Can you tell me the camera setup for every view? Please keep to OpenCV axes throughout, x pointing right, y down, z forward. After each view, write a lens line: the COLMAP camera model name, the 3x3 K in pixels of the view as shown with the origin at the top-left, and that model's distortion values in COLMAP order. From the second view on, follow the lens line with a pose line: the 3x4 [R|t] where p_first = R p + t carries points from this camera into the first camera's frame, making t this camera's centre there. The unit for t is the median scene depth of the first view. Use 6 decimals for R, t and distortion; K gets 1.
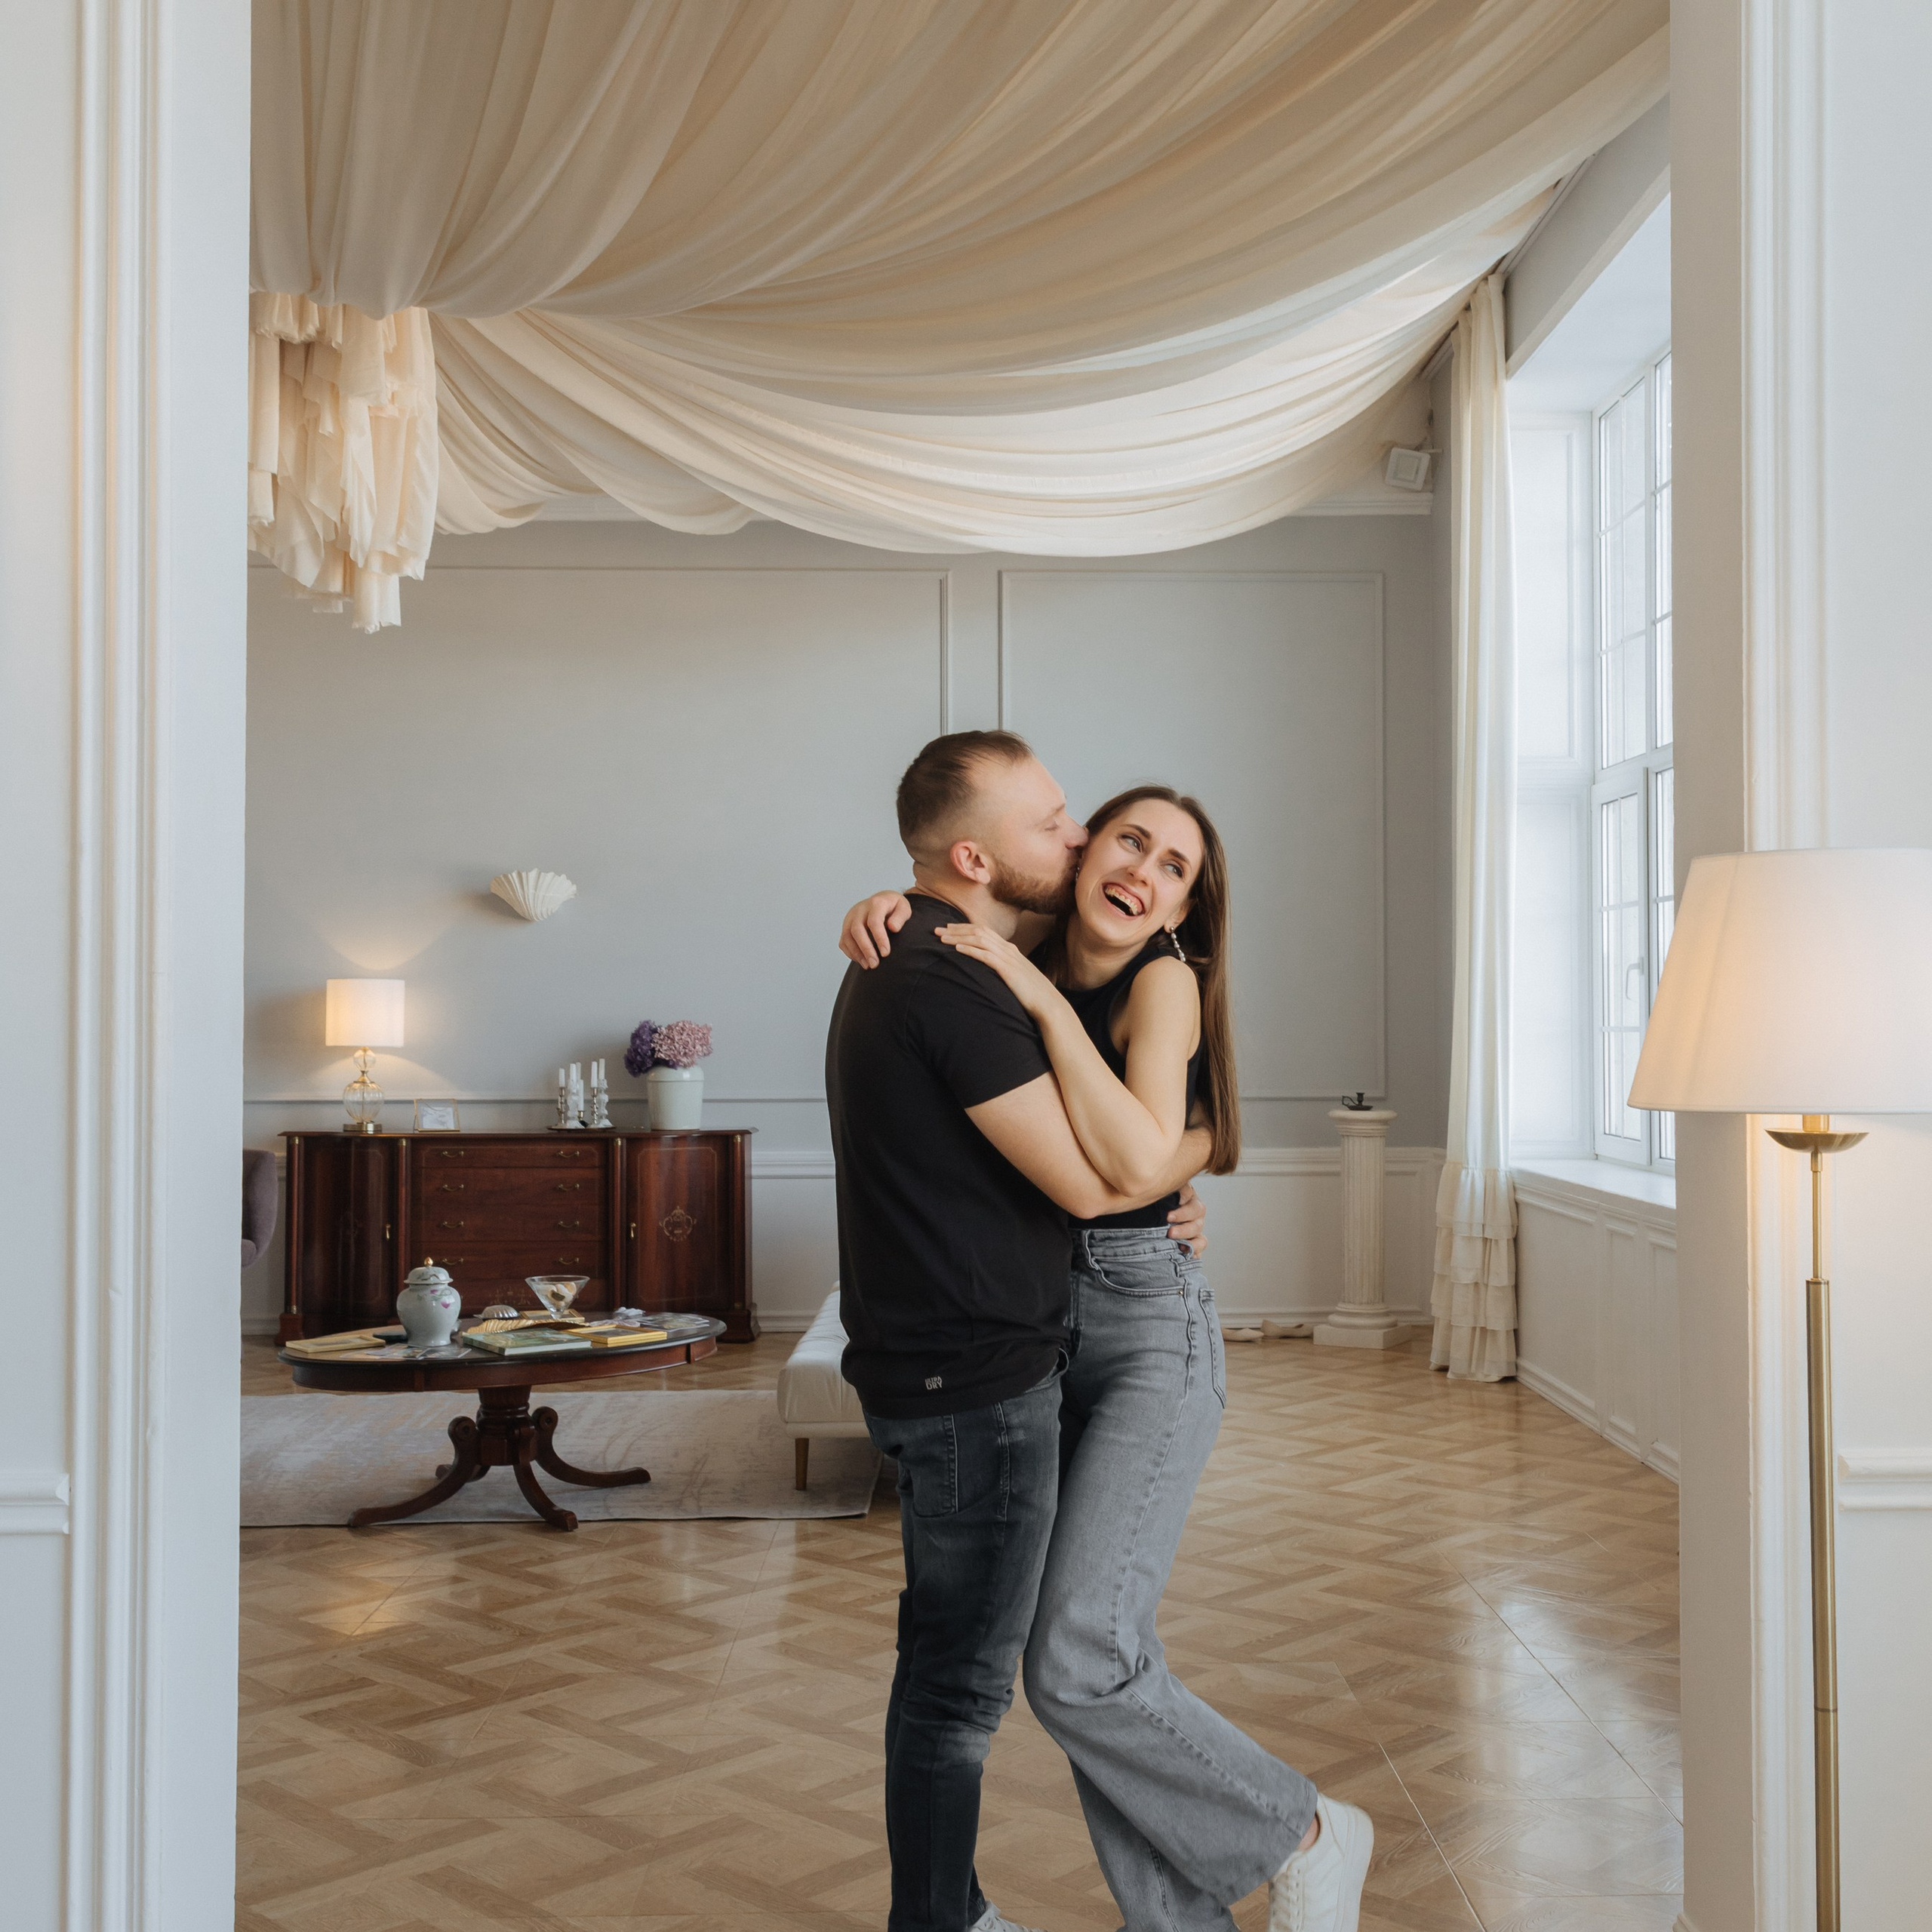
lens RADIAL K [[2366.1, 0, 1038.7], [0, 2366.1, 977.2], [0, 0, 1]] dist [0.055829, 0.000000]
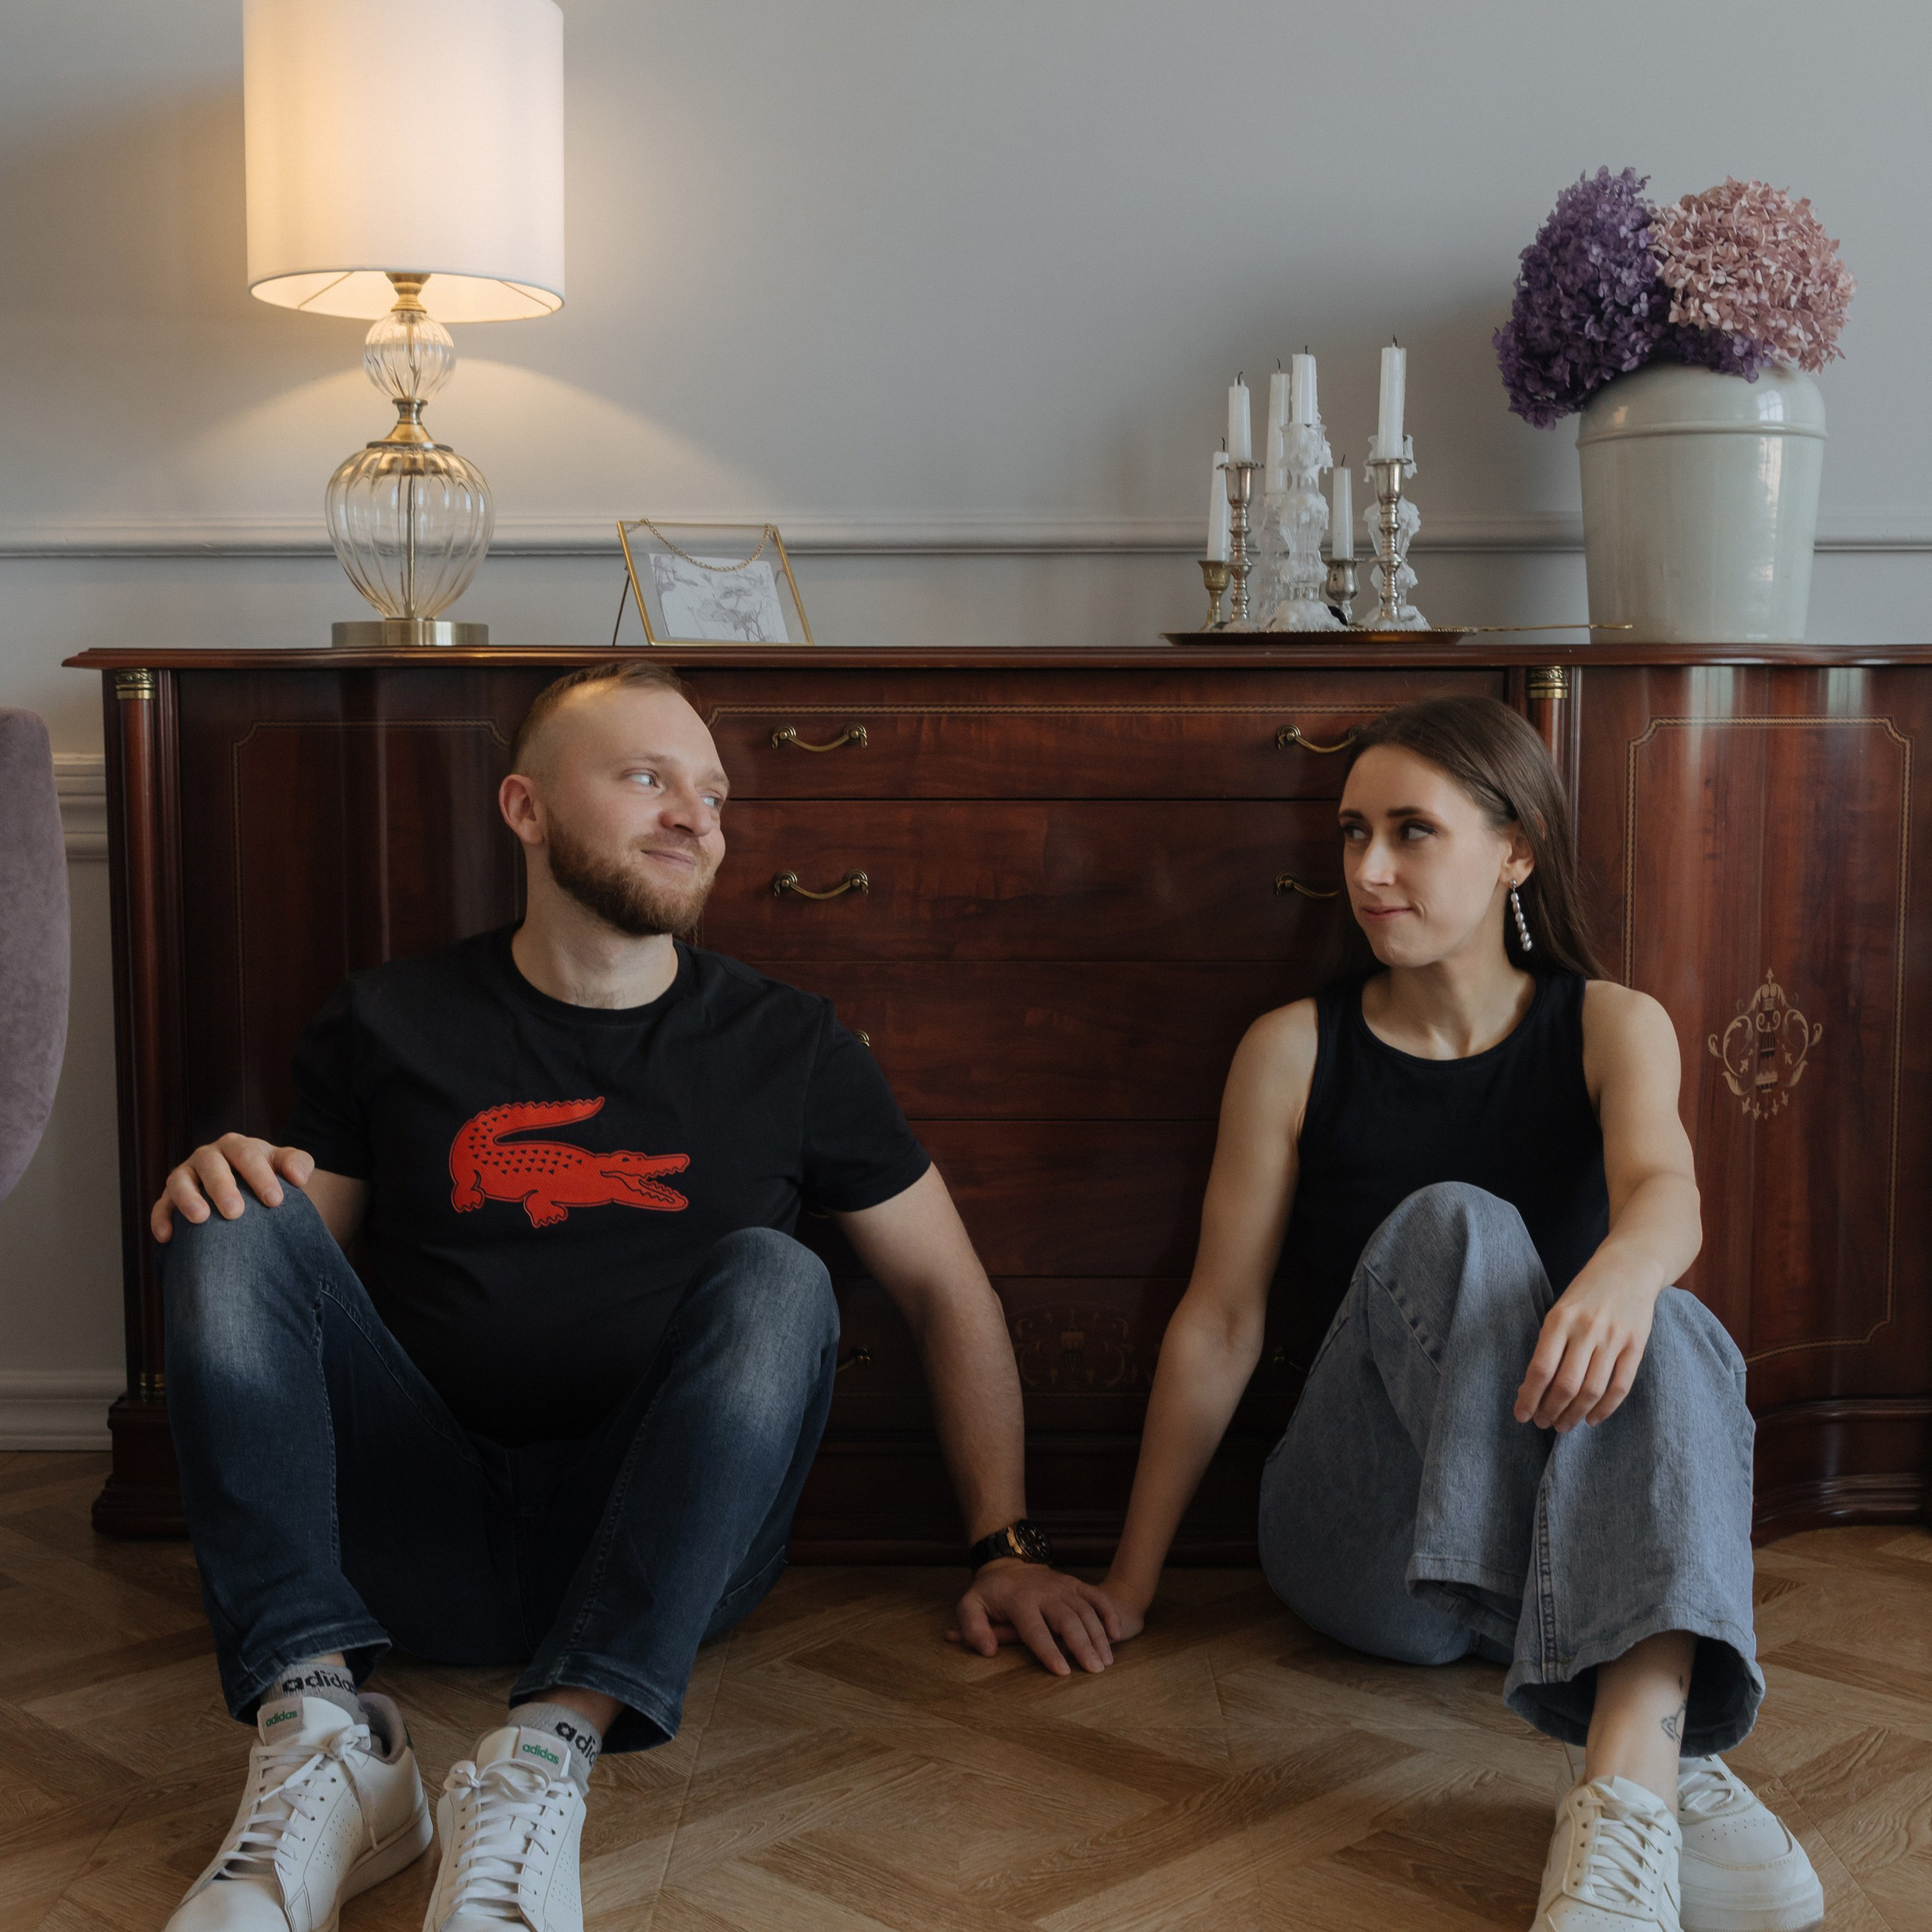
lens RADIAL K [[2300.0, 0, 965.6], [0, 2300.0, 966.0], [0, 0, 1]] dist [0.005143, 0.000000]
pose [[0.999866, -0.000394, -0.016387, -0.331325], [0.001997, 0.995193, 0.097916, 0.108256], [0.016269, -0.097935, 0.995060, 1.131267]]
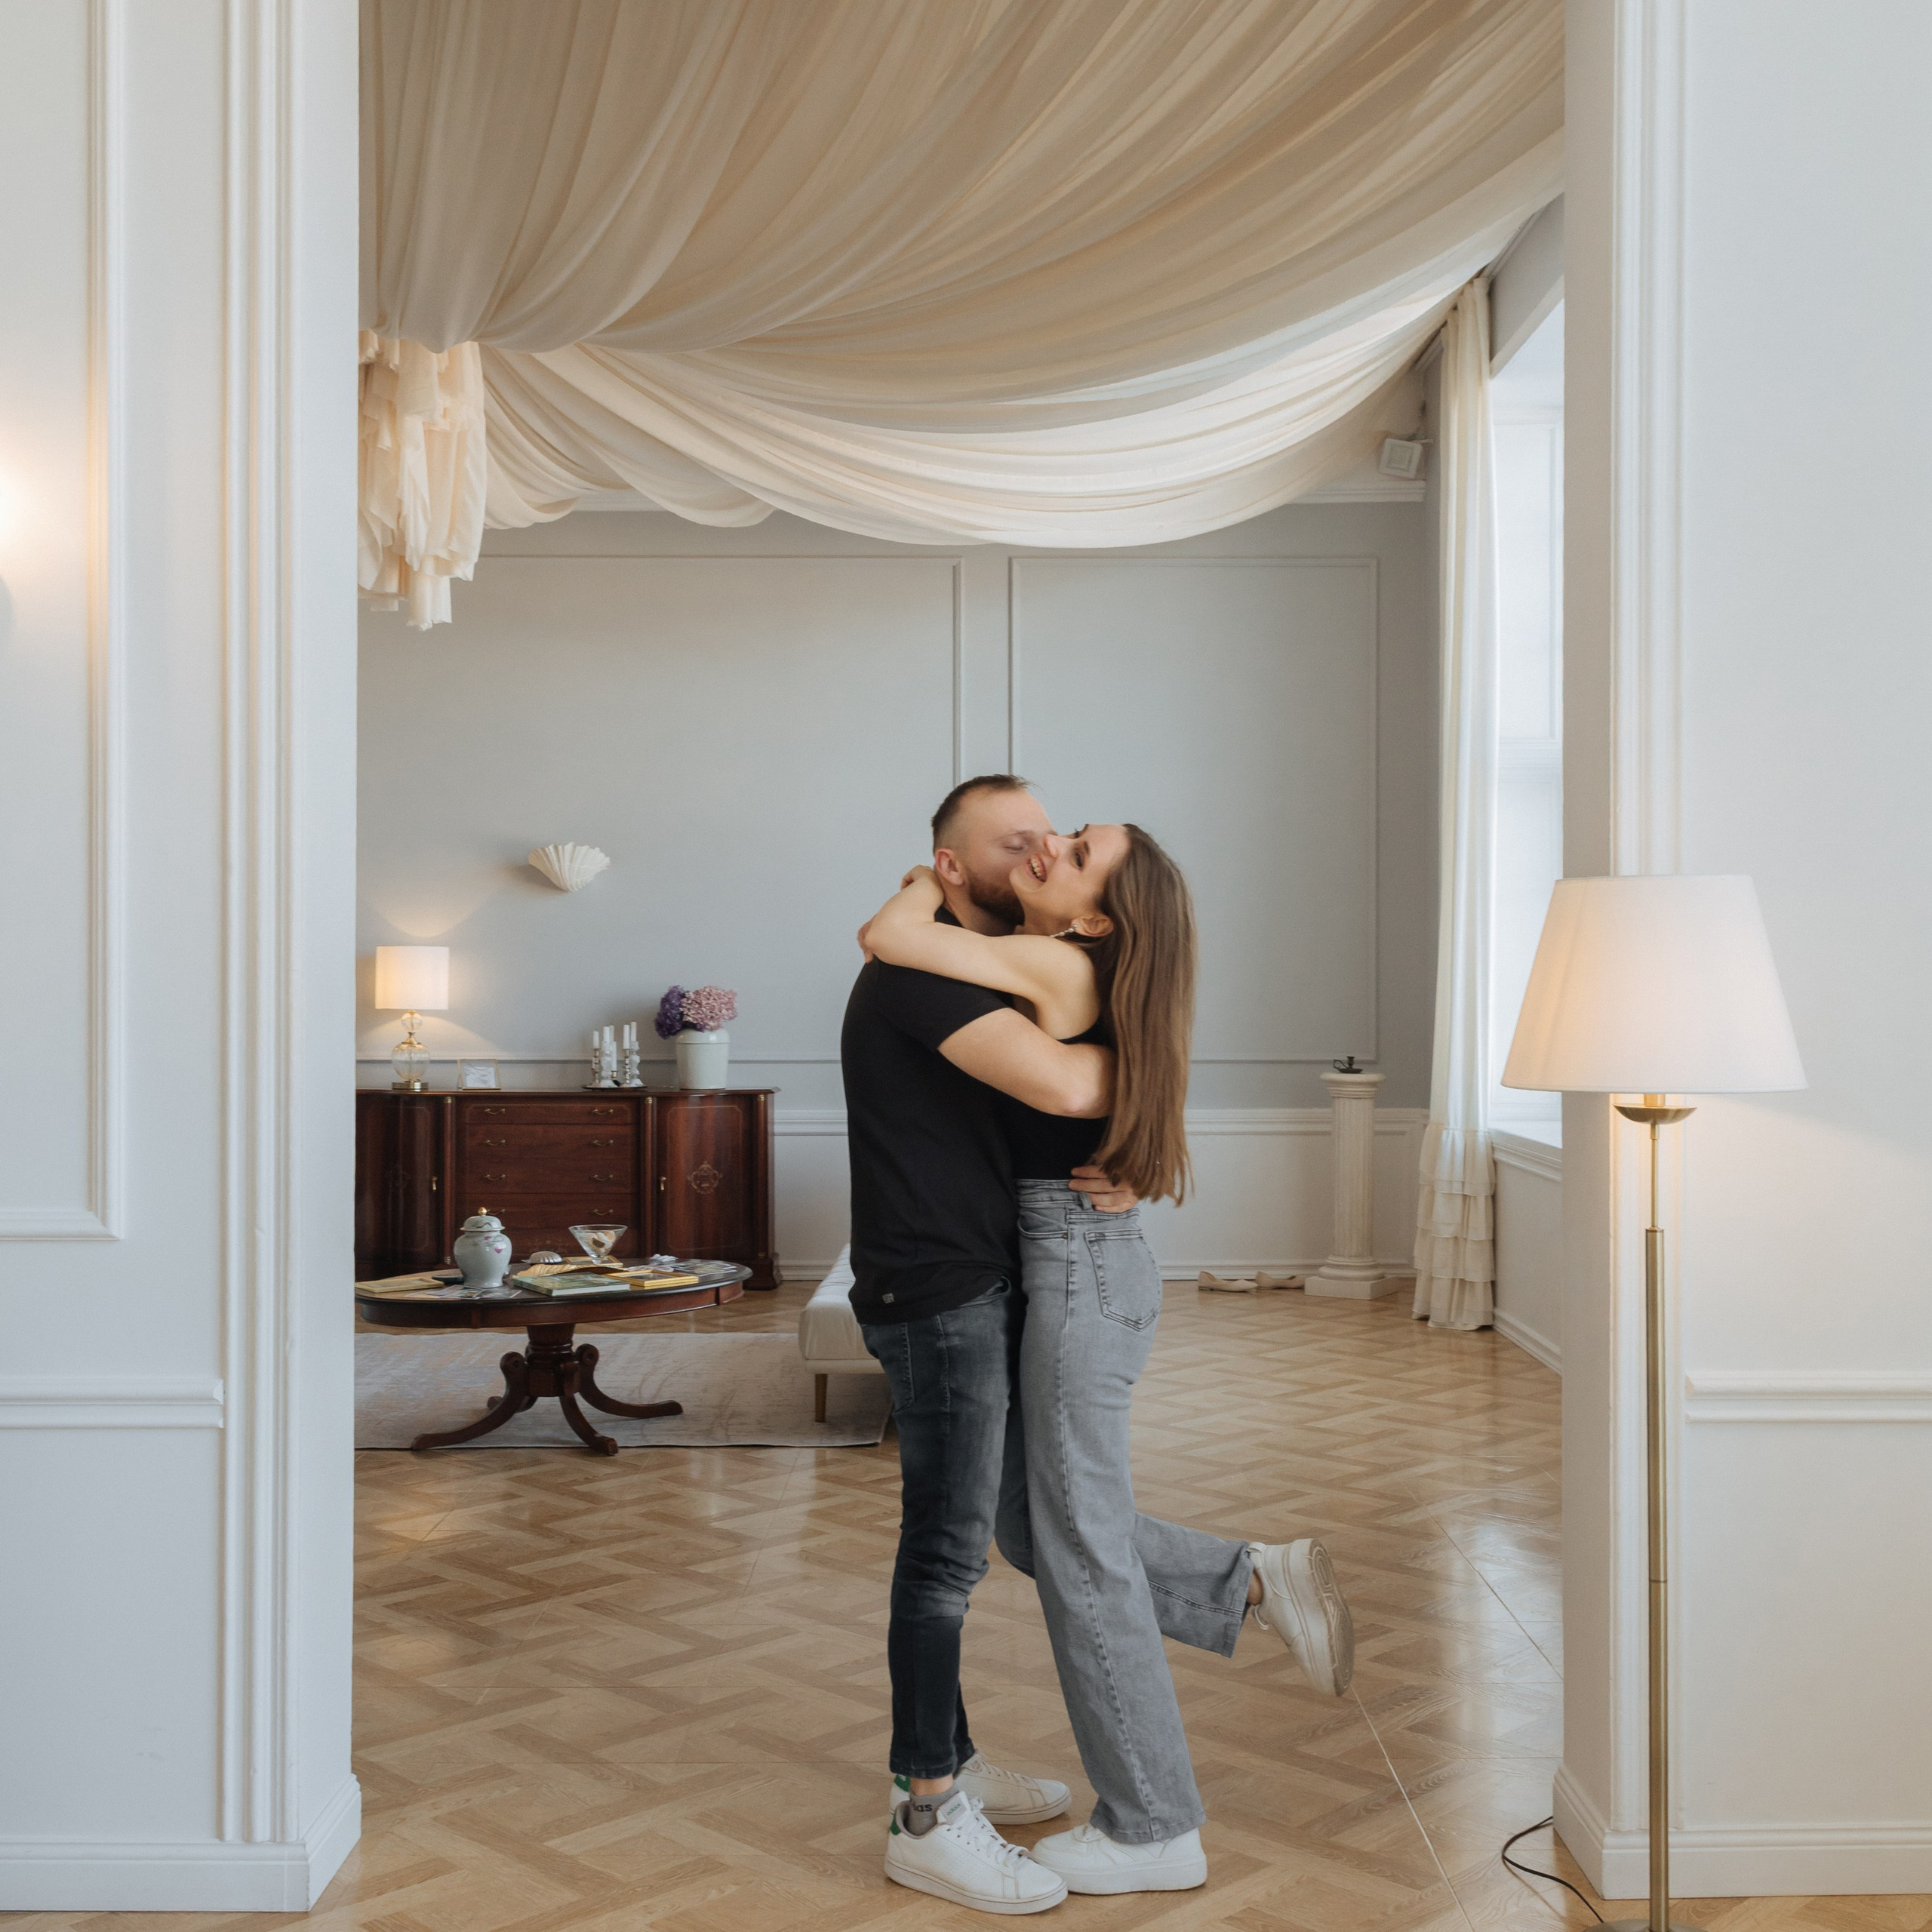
lens RADIAL K [[2366.1, 0, 979.4], [0, 2366.1, 964.1], [0, 0, 1]] dist [0.055829, 0.000000]
pose [[0.999435, 0.001759, -0.033560, 0.008449], [-0.001316, 0.999912, 0.013212, -0.008132], [0.033581, -0.013160, 0.999349, -0.077105]]
